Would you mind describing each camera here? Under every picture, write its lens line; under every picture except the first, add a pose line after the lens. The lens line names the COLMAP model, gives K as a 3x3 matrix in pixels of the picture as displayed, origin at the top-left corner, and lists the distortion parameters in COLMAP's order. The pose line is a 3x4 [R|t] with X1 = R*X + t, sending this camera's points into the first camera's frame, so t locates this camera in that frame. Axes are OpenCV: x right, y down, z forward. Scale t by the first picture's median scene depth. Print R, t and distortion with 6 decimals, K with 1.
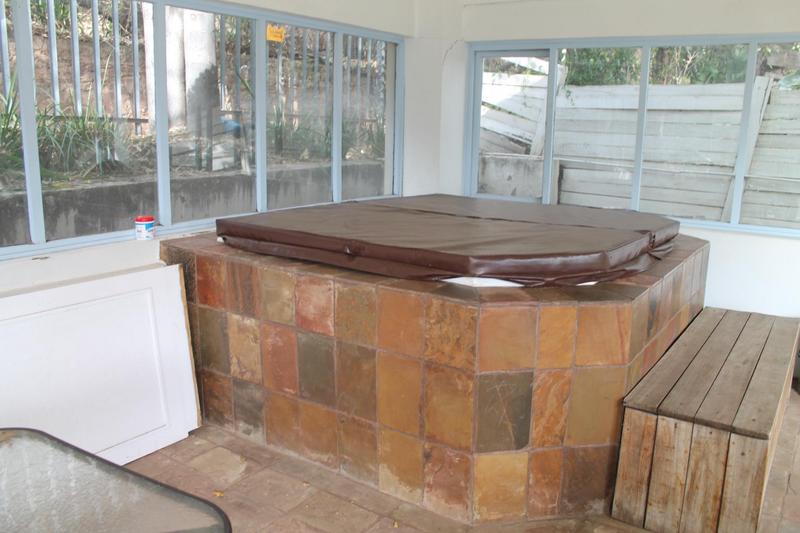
lens RADIAL K [[672.8, 0, 400.0], [0, 672.8, 266.5], [0, 0, 1]] dist [-0.164121, 0.136252]
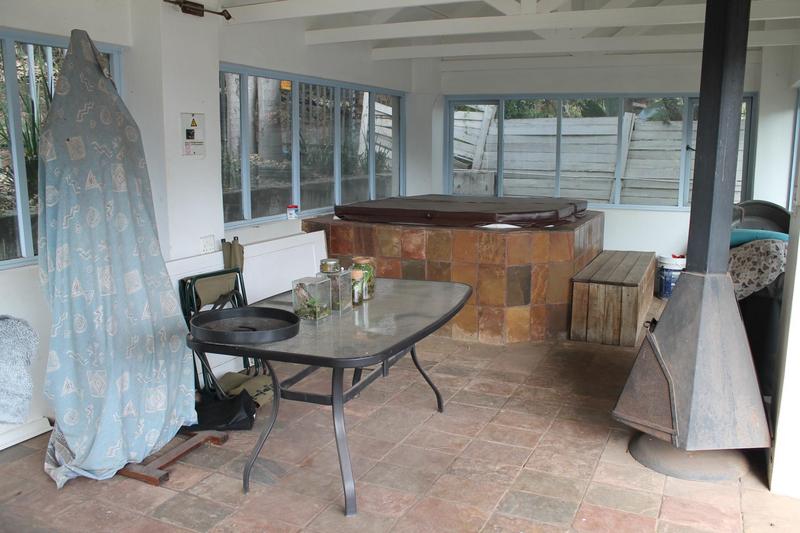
lens RADIAL K [[672.8, 0, 400.0], [0, 672.8, 266.5], [0, 0, 1]] dist [-0.164121, 0.136252]
pose [[0.986652, -0.046816, 0.155965, -0.478568], [0.052104, 0.998191, -0.029989, 0.180527], [-0.154279, 0.037715, 0.987307, -0.910209]]
